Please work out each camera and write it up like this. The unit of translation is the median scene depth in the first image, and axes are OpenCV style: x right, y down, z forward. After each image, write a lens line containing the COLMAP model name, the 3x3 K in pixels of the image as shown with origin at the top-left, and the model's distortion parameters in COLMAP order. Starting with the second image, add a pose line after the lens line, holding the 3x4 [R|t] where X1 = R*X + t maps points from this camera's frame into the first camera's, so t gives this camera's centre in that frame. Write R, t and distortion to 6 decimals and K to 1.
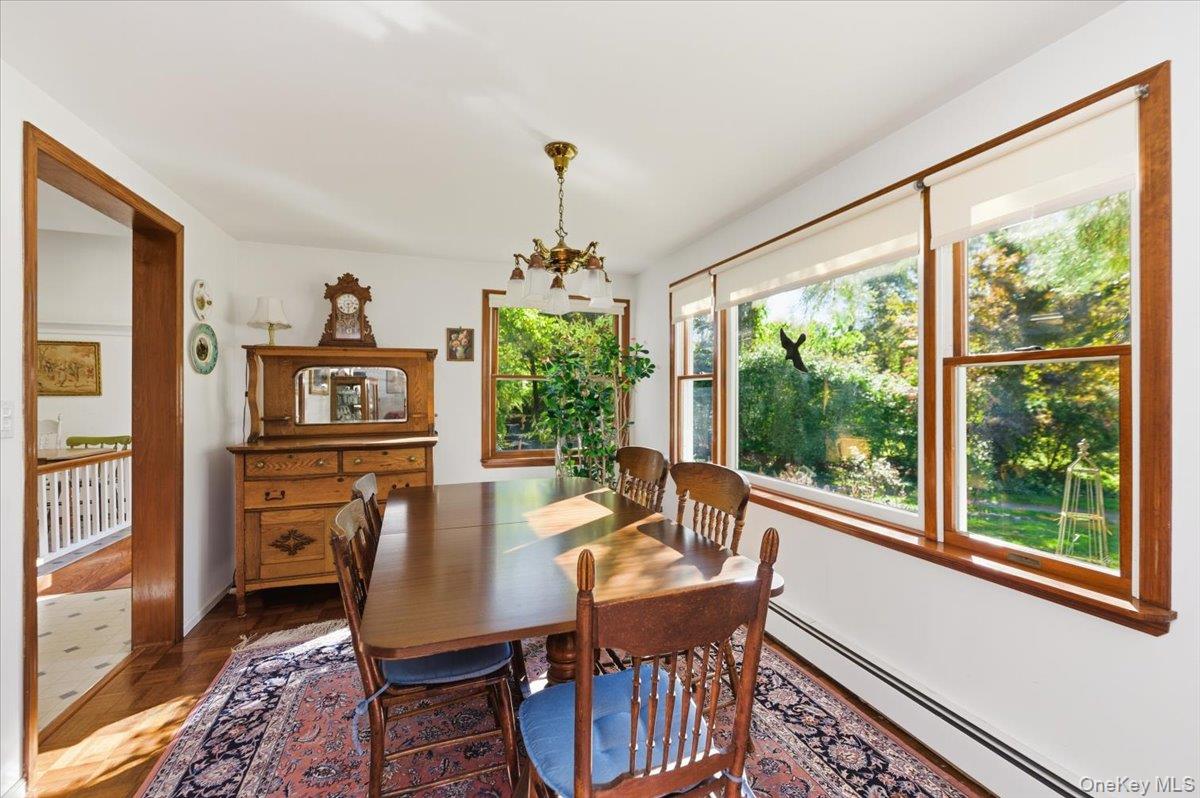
lens RADIAL K [[481.9, 0, 600.0], [0, 481.9, 394.5], [0, 0, 1]] dist [-0.004942, 0.003434]
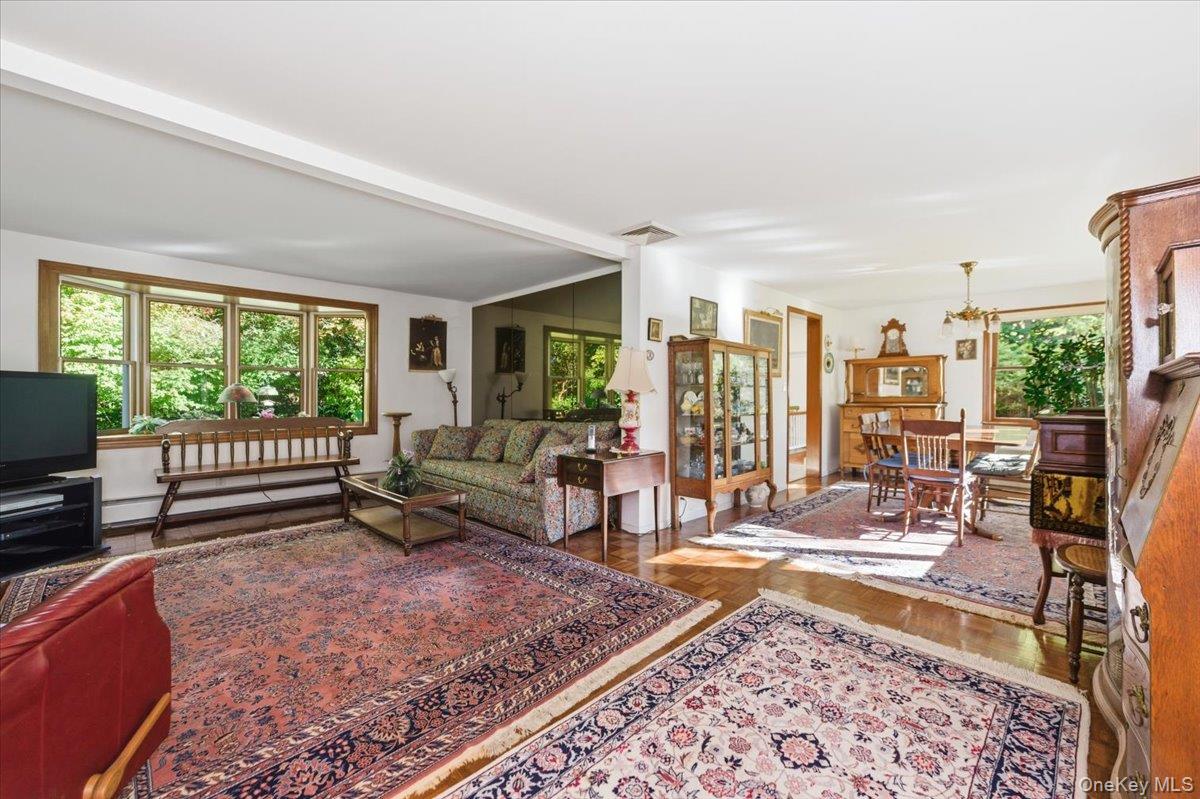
lens RADIAL K [[481.9, 0, 598.7], [0, 481.9, 395.0], [0, 0, 1]] dist [-0.004942, 0.003434]
pose [[0.422038, 0.003992, -0.906569, 0.842368], [-0.002475, 0.999992, 0.003251, 0.058923], [0.906575, 0.000872, 0.422044, -1.021564]]
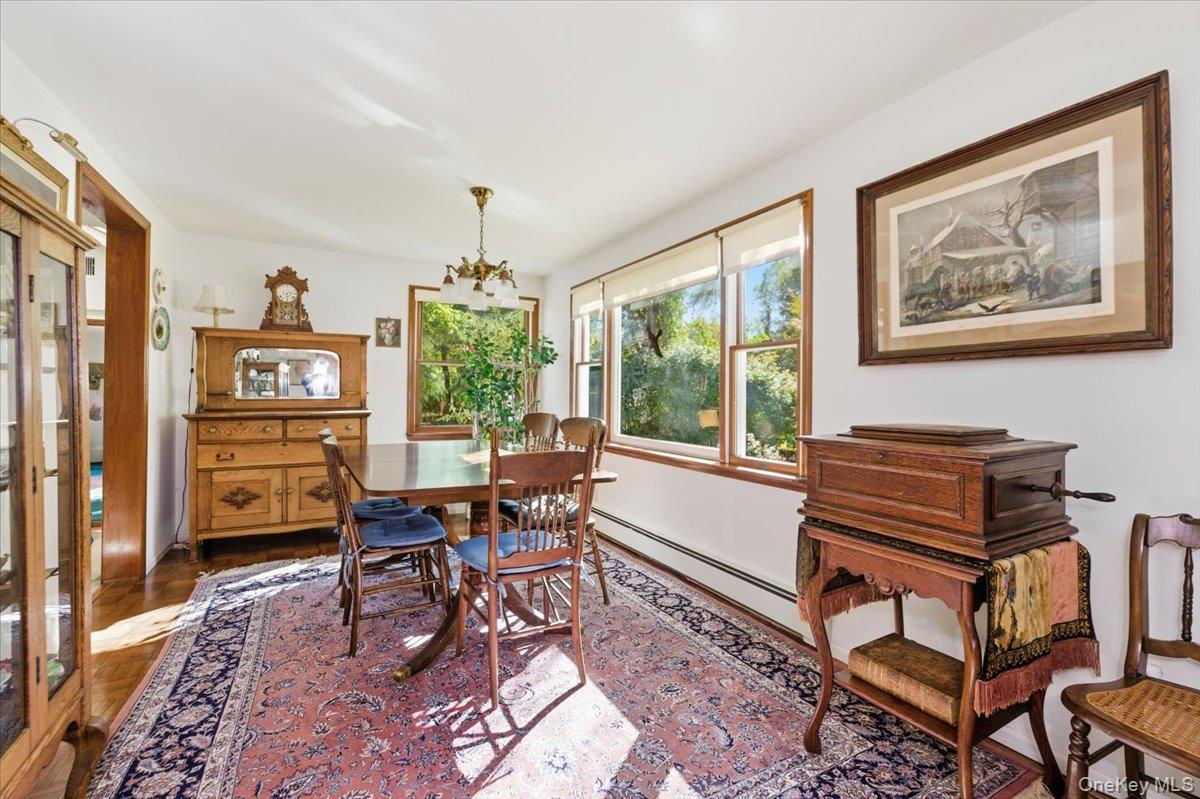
lens RADIAL K [[516.3, 0, 598.0], [0, 516.3, 392.5], [0, 0, 1]] dist [0.002434, -0.000405]
pose [[0.988183, 0.008763, 0.153025, 0.018993], [-0.007884, 0.999949, -0.006352, 0.054657], [-0.153073, 0.005071, 0.988202, -0.365285]]
